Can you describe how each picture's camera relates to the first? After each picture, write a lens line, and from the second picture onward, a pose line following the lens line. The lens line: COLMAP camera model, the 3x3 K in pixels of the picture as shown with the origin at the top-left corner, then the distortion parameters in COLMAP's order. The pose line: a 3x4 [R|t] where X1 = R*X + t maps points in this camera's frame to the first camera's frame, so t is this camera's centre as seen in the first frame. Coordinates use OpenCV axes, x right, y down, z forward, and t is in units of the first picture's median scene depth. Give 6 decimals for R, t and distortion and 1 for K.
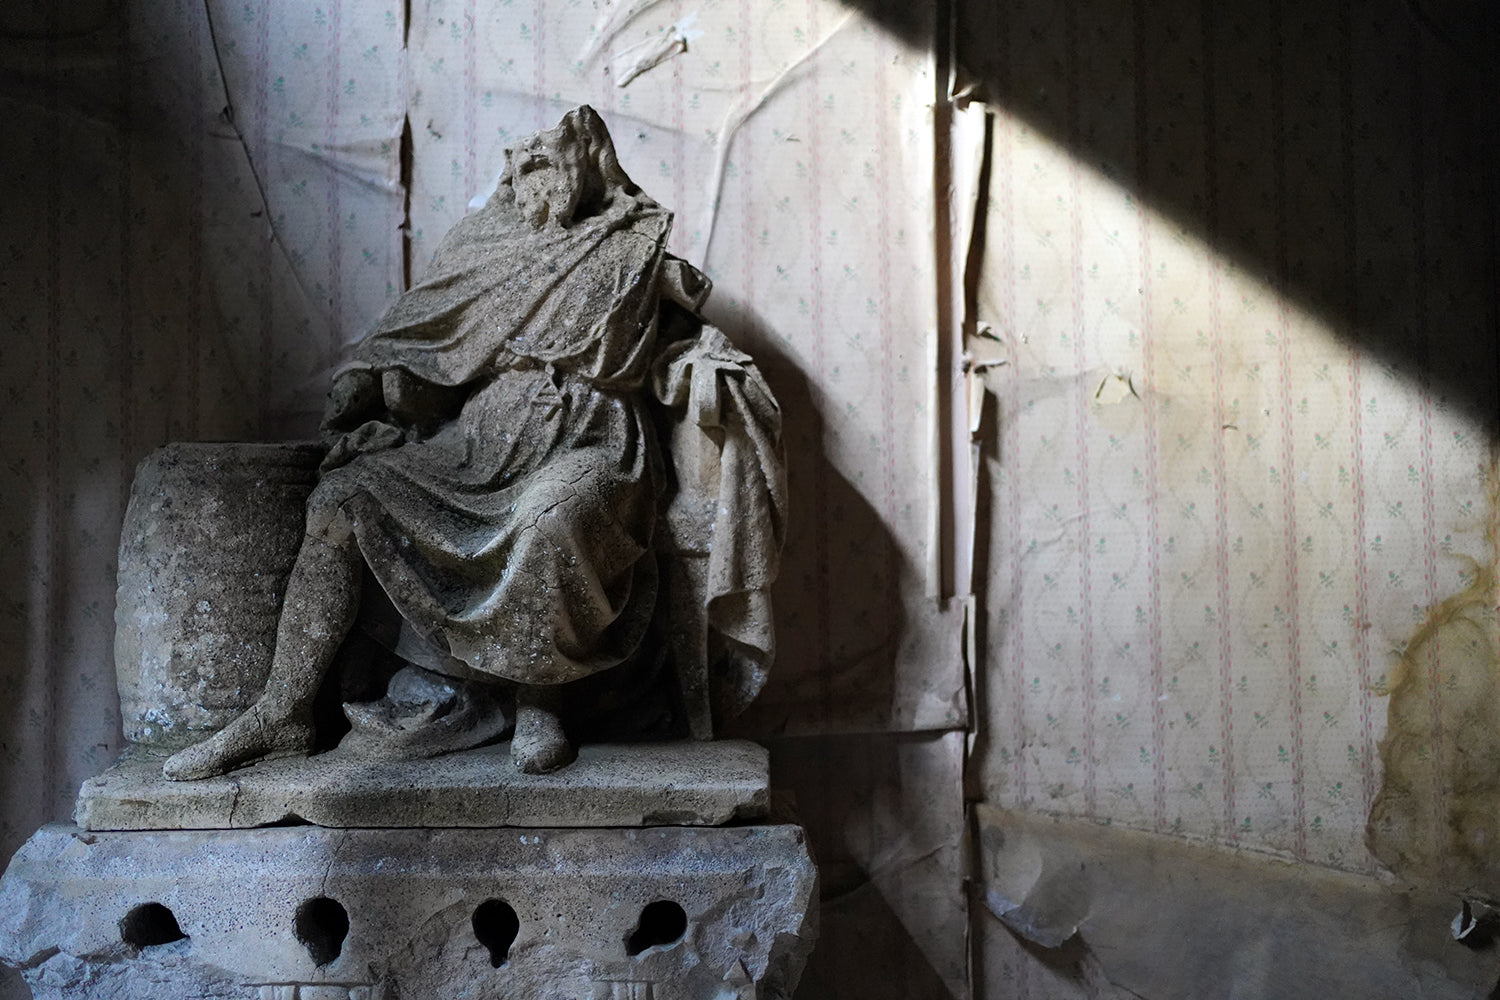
lens RADIAL K [[1524.3, 0, 750.5], [0, 1524.3, 492.6], [0, 0, 1]] dist [0.018845, 0.000000]
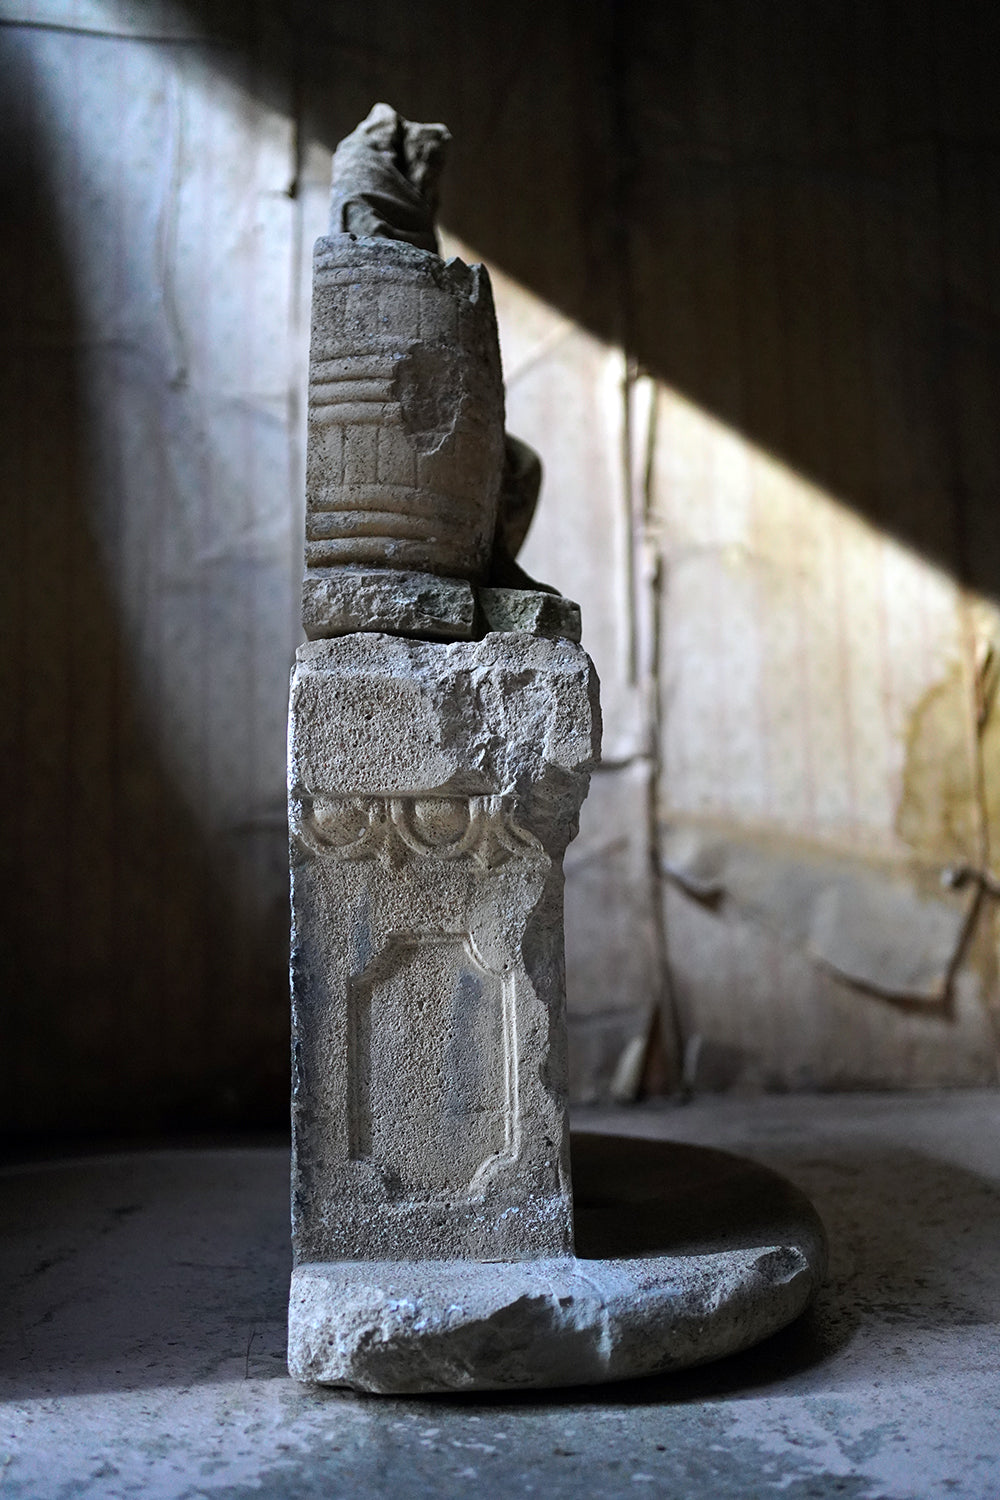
lens RADIAL K [[1524.3, 0, 508.8], [0, 1524.3, 752.0], [0, 0, 1]] dist [0.018845, 0.000000]
pose [[0.995487, -0.002869, 0.094856, -0.156557], [0.011086, 0.996215, -0.086213, 0.284921], [-0.094249, 0.086876, 0.991751, -0.574719]]
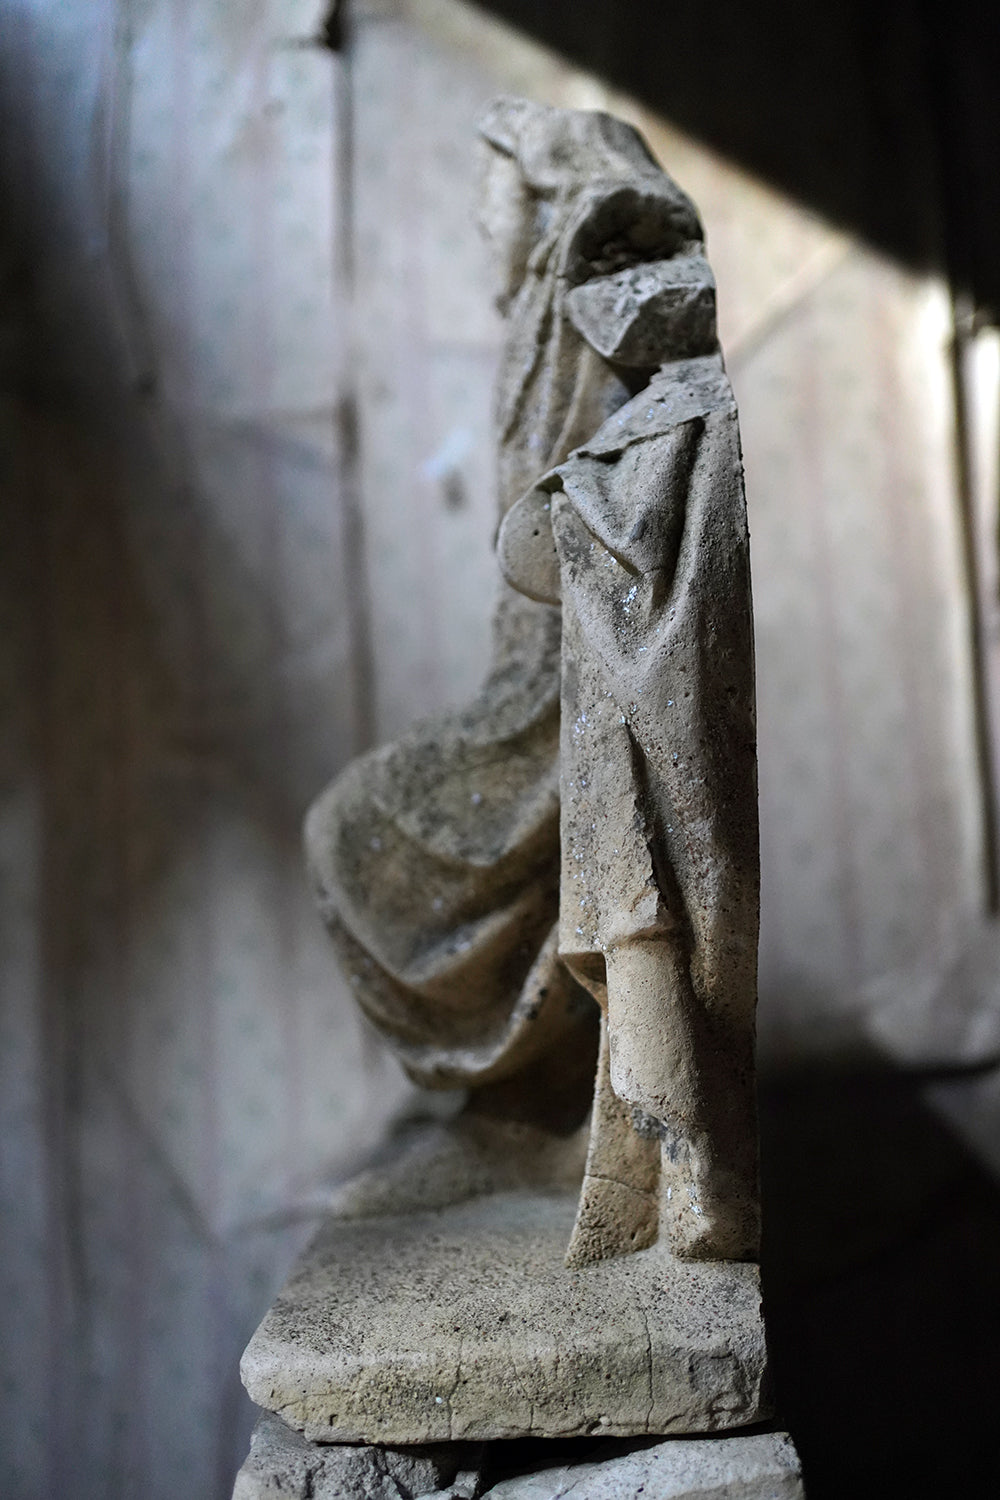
lens RADIAL K [[1524.3, 0, 512.0], [0, 1524.3, 753.0], [0, 0, 1]] dist [0.018845, 0.000000]
pose [[0.998793, -0.041841, -0.025727, -0.117947], [0.040611, 0.998086, -0.046637, 0.013810], [0.027629, 0.045536, 0.998581, 0.135764]]
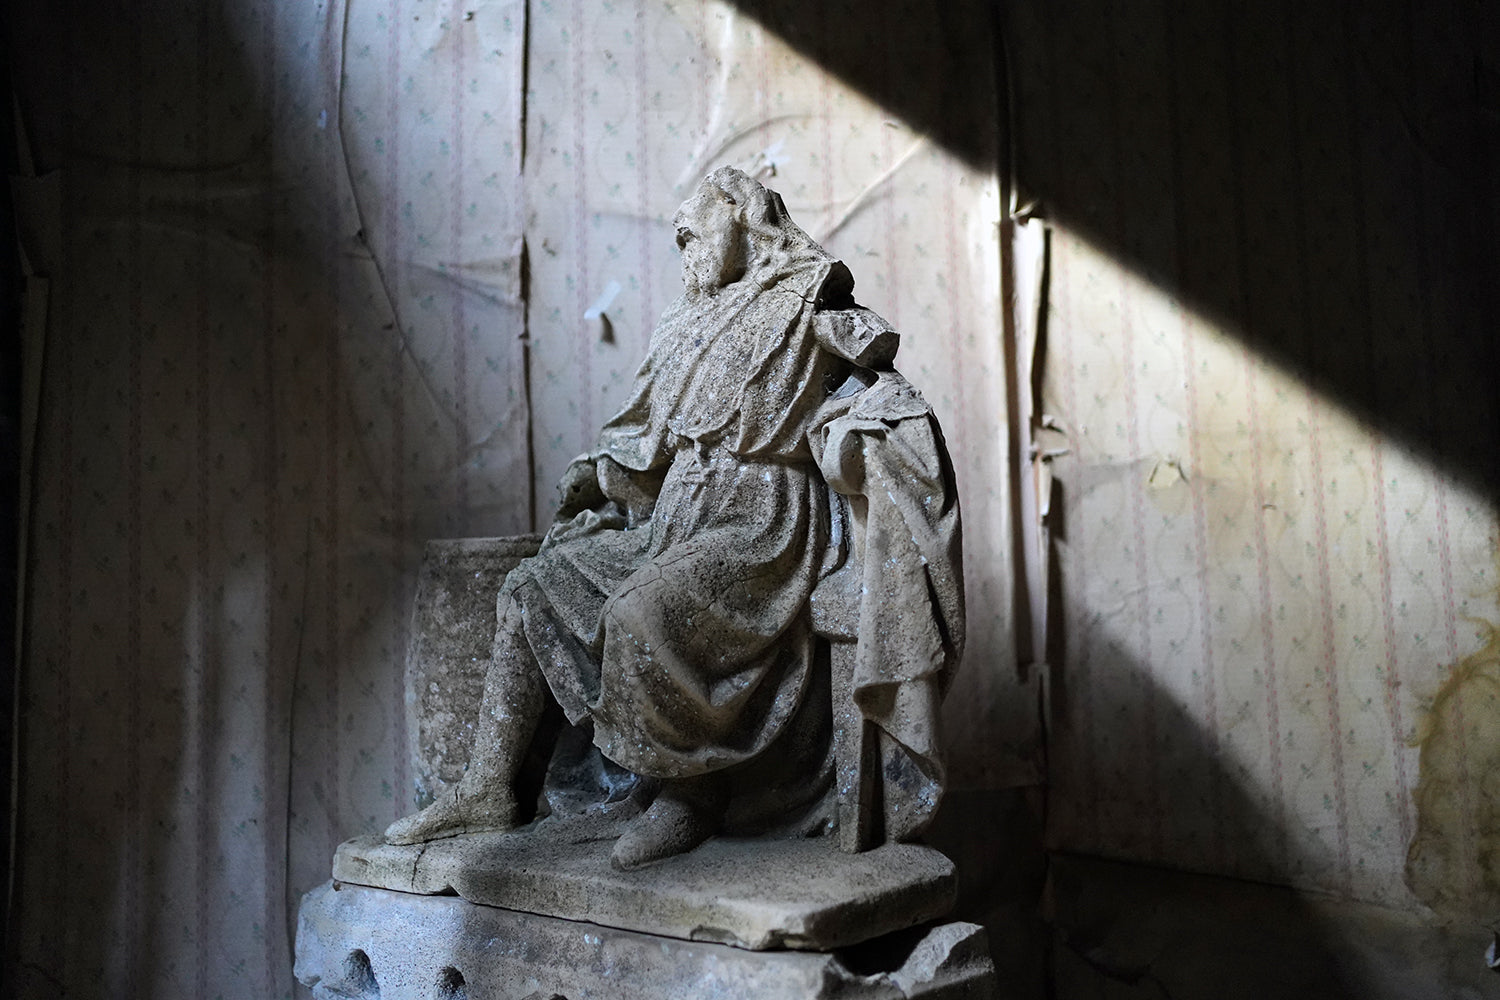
lens RADIAL K [[1524.3, 0, 754.2], [0, 1524.3, 495.8], [0, 0, 1]] dist [0.018845, 0.000000]
pose [[0.998725, -0.016127, 0.047826, -0.117317], [0.018207, 0.998893, -0.043369, -0.009760], [-0.047074, 0.044185, 0.997914, -0.095590]]
